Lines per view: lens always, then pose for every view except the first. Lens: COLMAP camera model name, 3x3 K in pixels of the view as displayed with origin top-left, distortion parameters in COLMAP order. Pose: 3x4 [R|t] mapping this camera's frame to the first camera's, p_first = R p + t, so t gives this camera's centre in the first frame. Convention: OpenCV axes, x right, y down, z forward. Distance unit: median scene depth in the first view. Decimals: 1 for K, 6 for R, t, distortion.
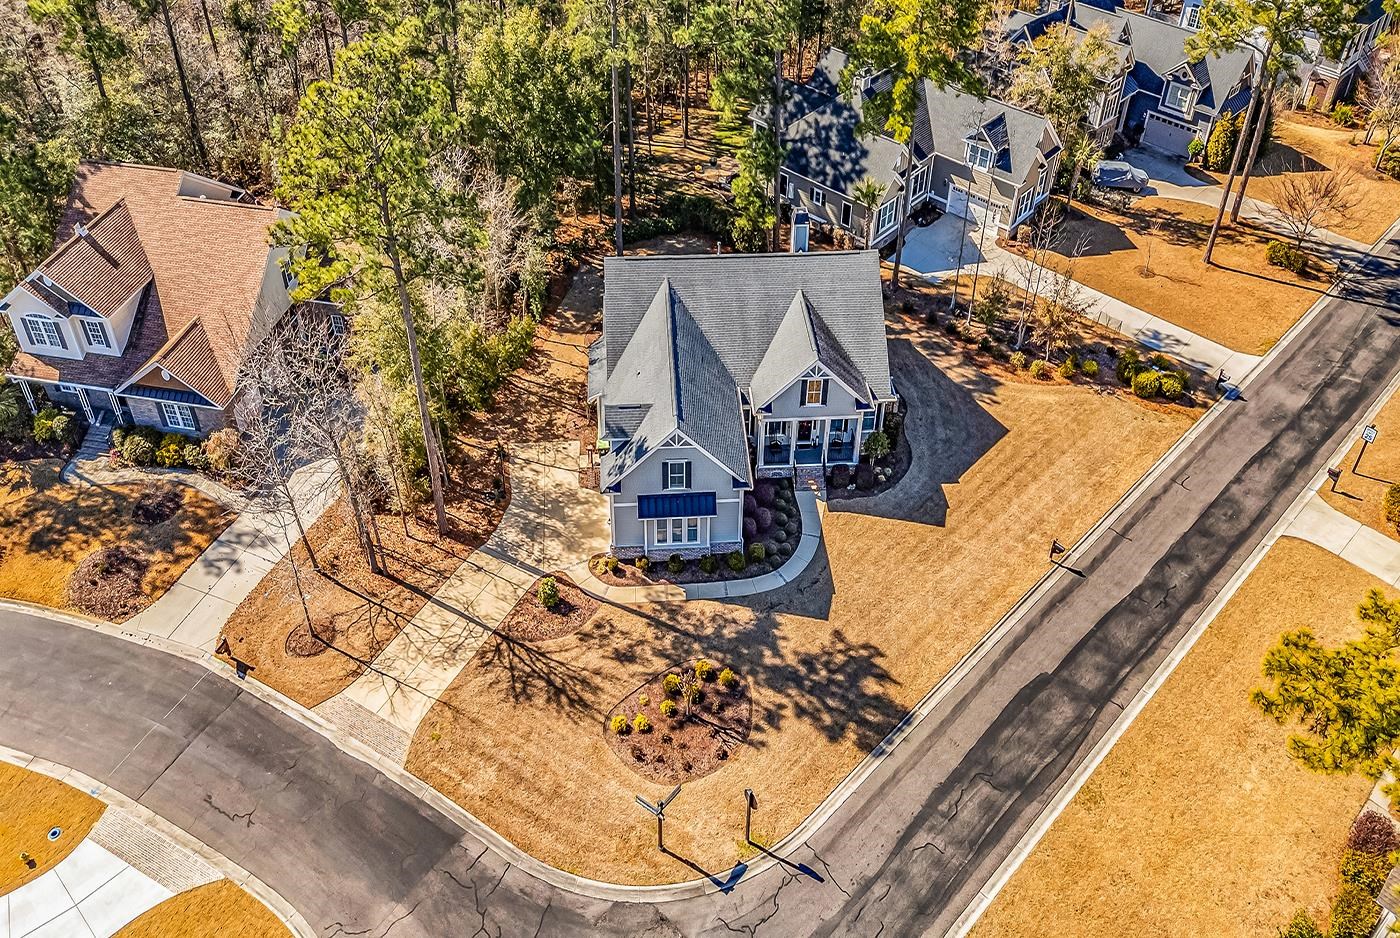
lens RADIAL K [[995.9, 0, 699.0], [0, 995.9, 453.9], [0, 0, 1]] dist [0.069437, -0.002212]
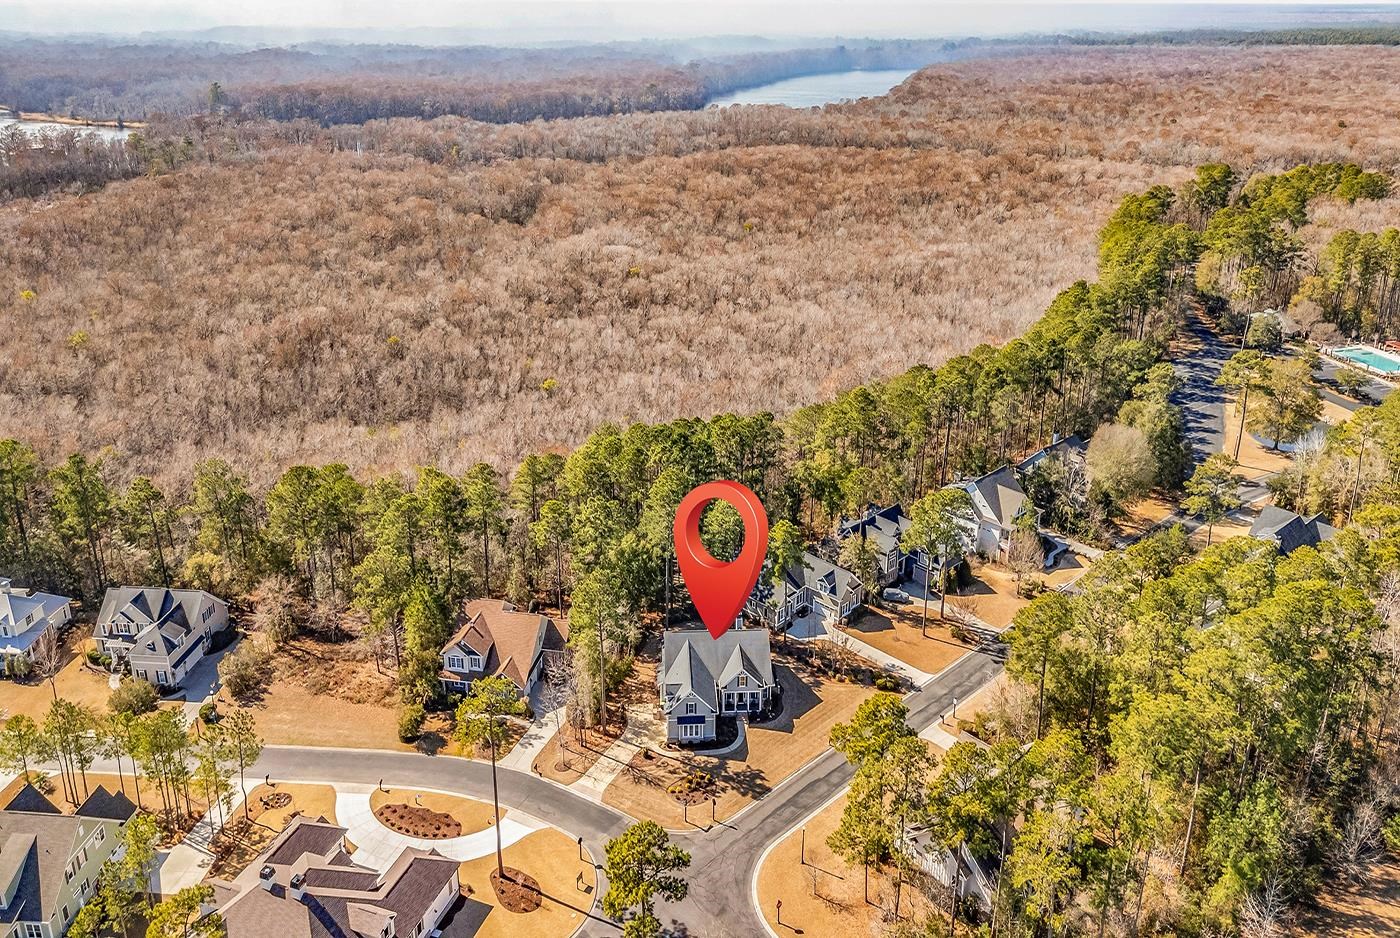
lens RADIAL K [[995.9, 0, 699.0], [0, 995.9, 453.9], [0, 0, 1]] dist [0.069437, -0.002212]
pose [[0.999909, -0.002484, -0.013282, 0.034725], [-0.002469, 0.932828, -0.360314, 0.325863], [0.013285, 0.360314, 0.932736, -1.679722]]
